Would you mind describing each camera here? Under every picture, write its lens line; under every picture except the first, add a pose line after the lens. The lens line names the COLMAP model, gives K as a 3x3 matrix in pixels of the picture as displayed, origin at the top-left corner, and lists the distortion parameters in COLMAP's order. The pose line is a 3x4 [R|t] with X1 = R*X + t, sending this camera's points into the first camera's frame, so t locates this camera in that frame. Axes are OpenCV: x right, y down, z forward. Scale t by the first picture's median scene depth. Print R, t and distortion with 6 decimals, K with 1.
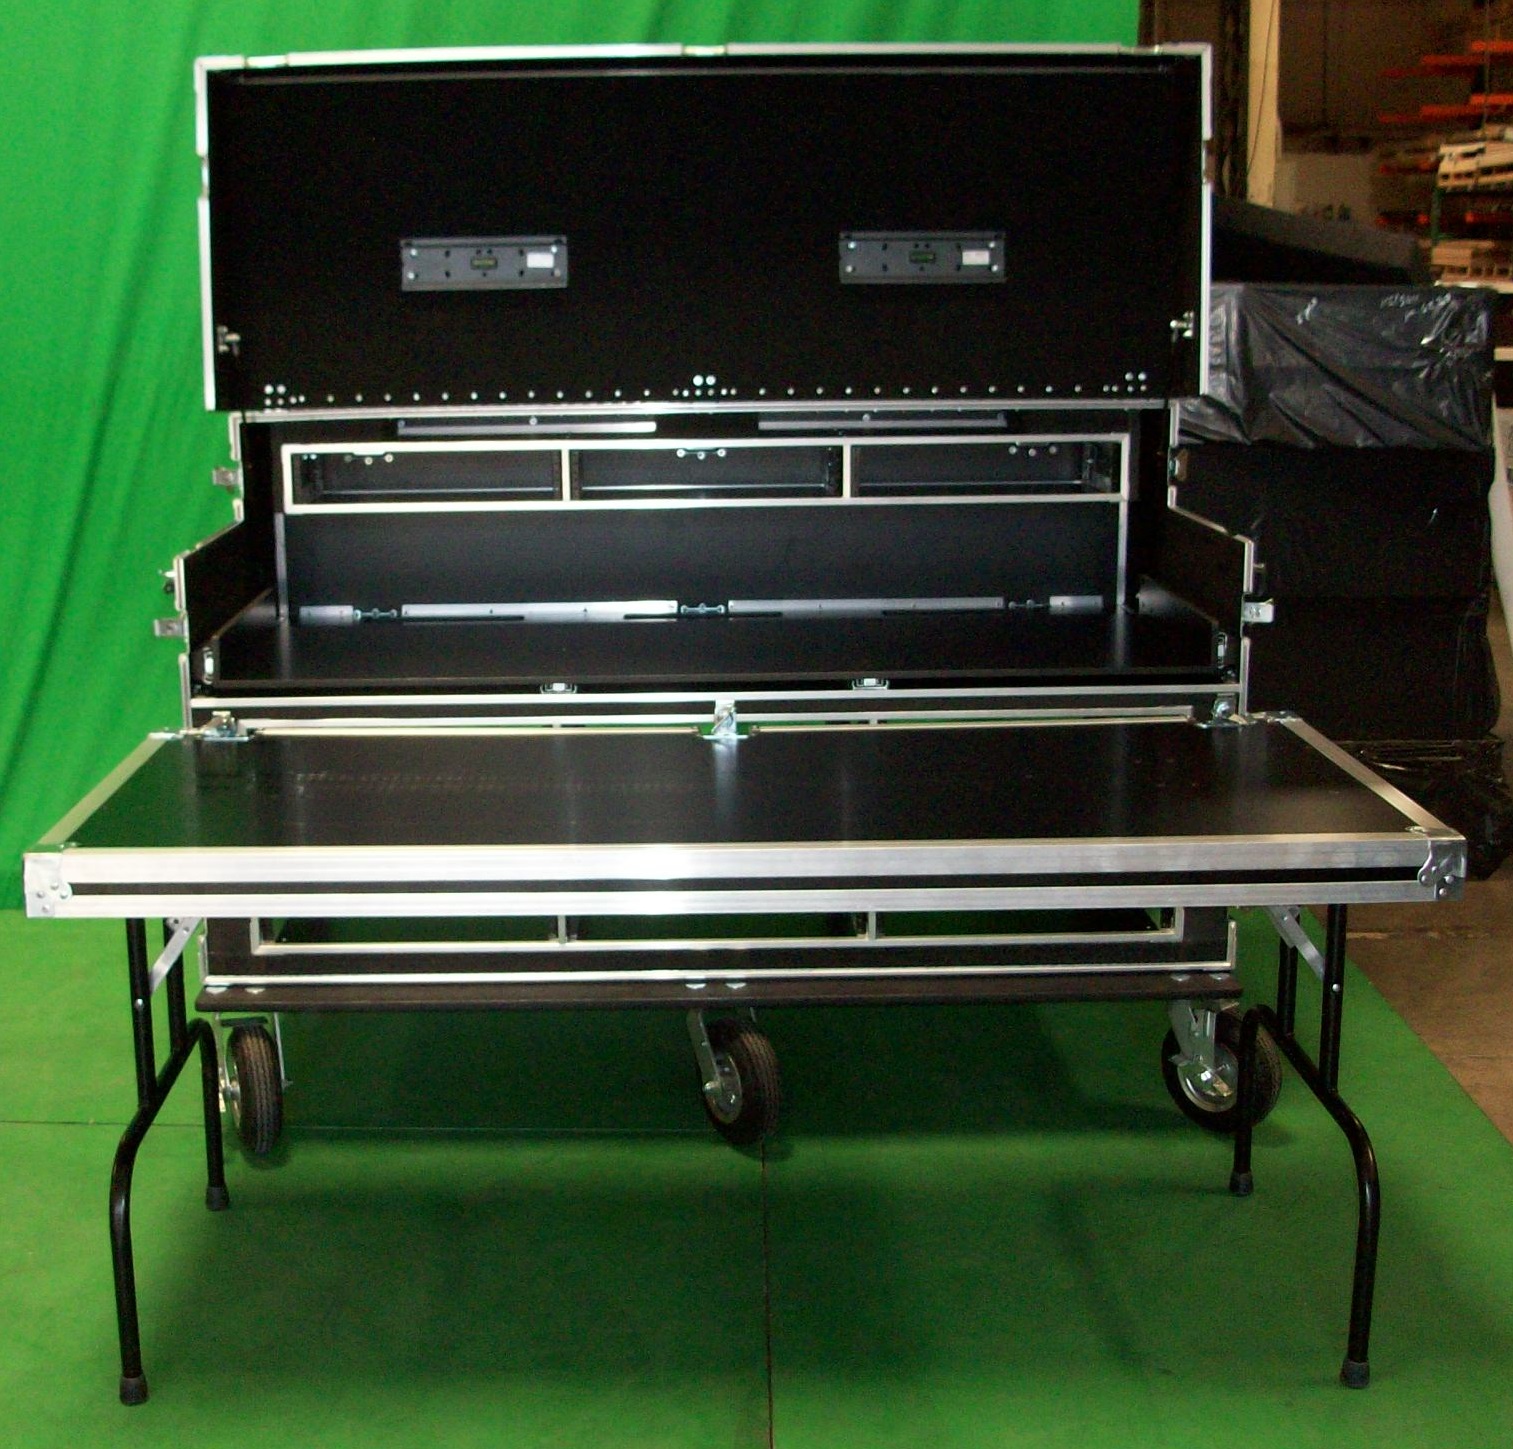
lens RADIAL K [[2129.3, 0, 634.3], [0, 2129.3, 731.0], [0, 0, 1]] dist [-0.127379, 0.016319]
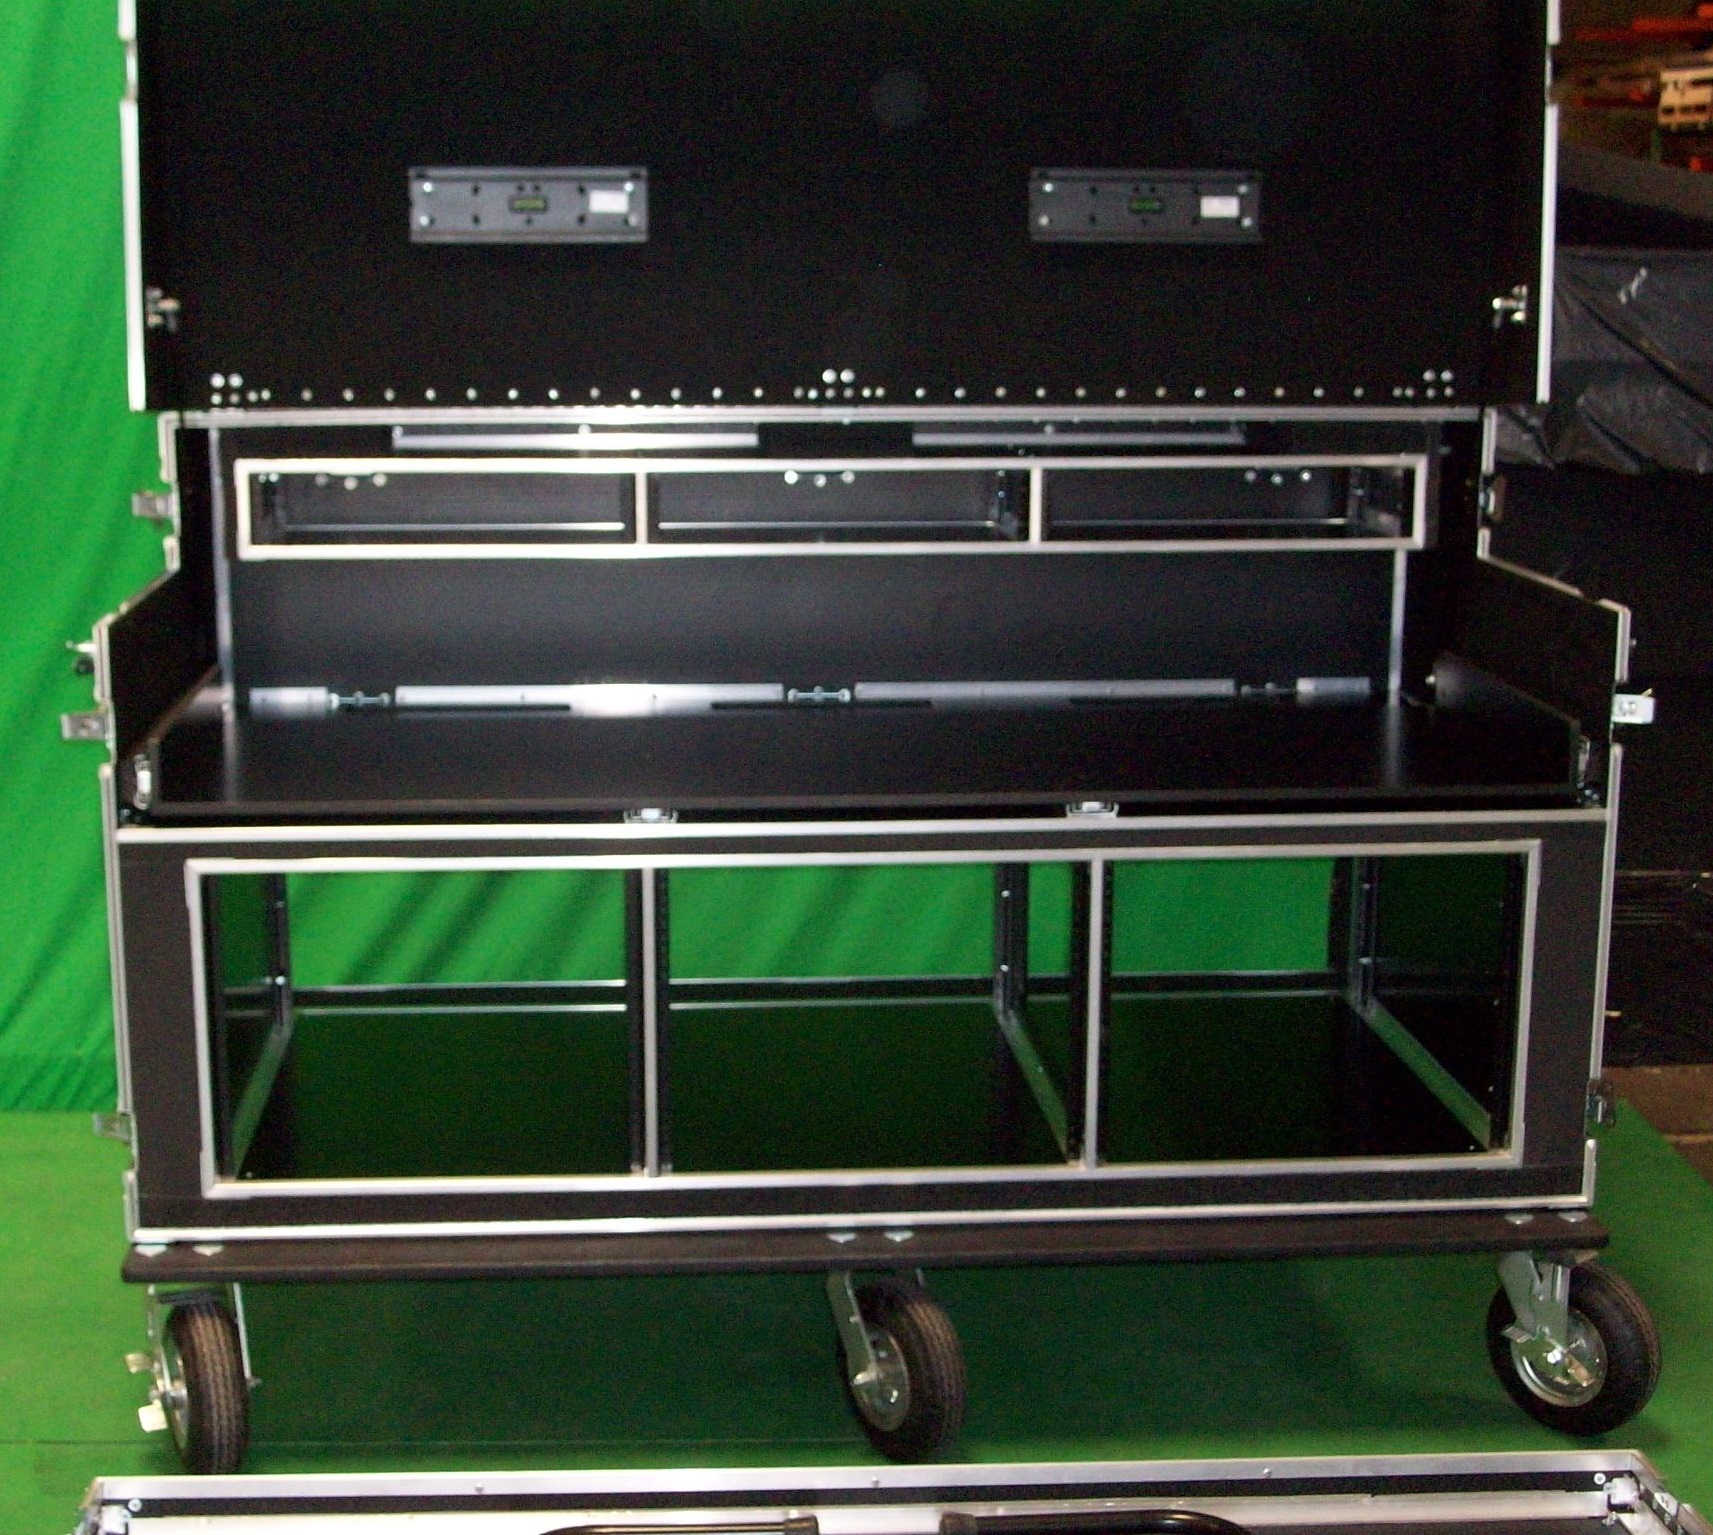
lens RADIAL K [[2745.5, 0, 783.5], [0, 2745.5, 812.7], [0, 0, 1]] dist [-0.056776, -0.032967]
pose [[0.997417, 0.000520, 0.071830, -0.051560], [-0.000275, 0.999994, -0.003415, -0.016013], [-0.071831, 0.003386, 0.997411, 0.087115]]
